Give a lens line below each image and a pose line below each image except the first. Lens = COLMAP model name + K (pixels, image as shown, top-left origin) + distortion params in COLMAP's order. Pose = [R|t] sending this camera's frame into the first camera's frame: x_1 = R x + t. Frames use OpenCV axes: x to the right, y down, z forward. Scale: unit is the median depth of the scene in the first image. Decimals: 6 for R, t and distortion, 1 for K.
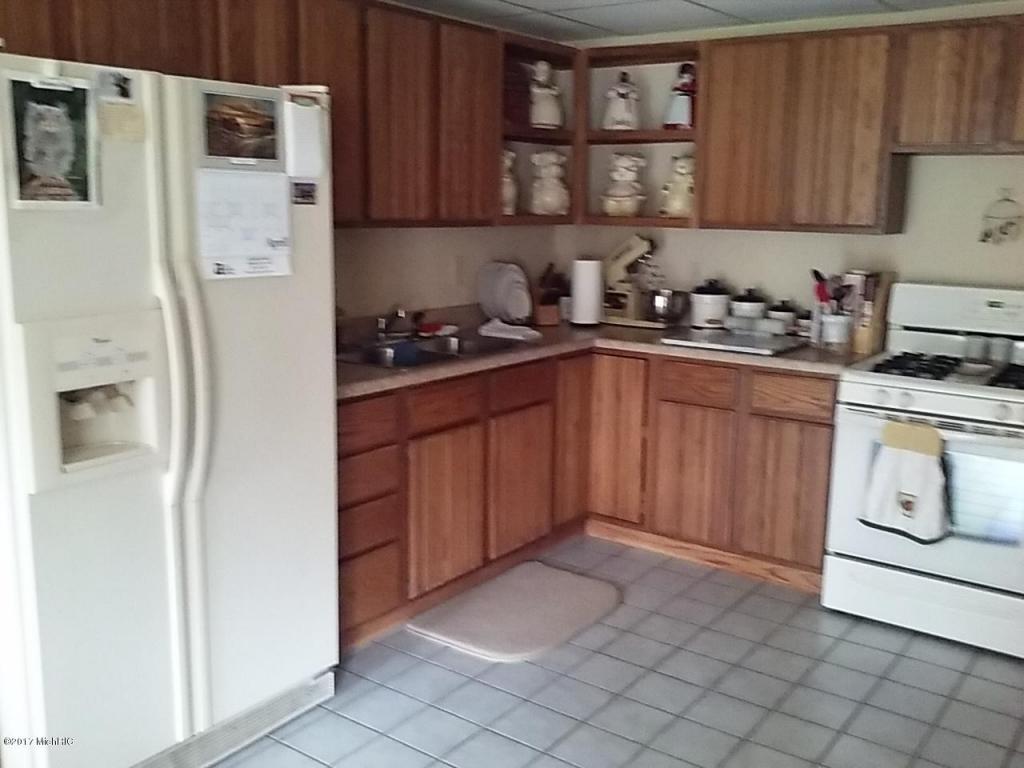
lens RADIAL K [[988.0, 0, 514.0], [0, 988.0, 375.3], [0, 0, 1]] dist [0.088769, -0.239759]
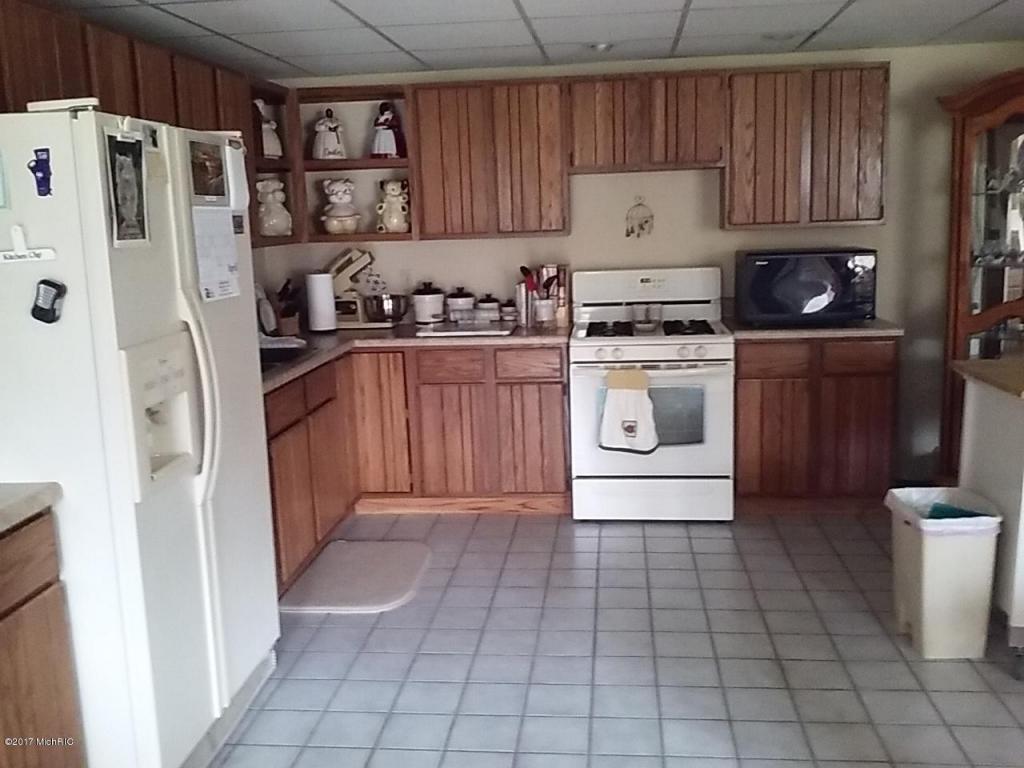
lens RADIAL K [[988.0, 0, 514.0], [0, 988.0, 375.3], [0, 0, 1]] dist [0.088769, -0.239759]
pose [[0.861163, -0.128677, 0.491772, -0.350981], [0.137114, 0.990372, 0.019034, 0.007707], [-0.489487, 0.051037, 0.870516, -0.098852]]
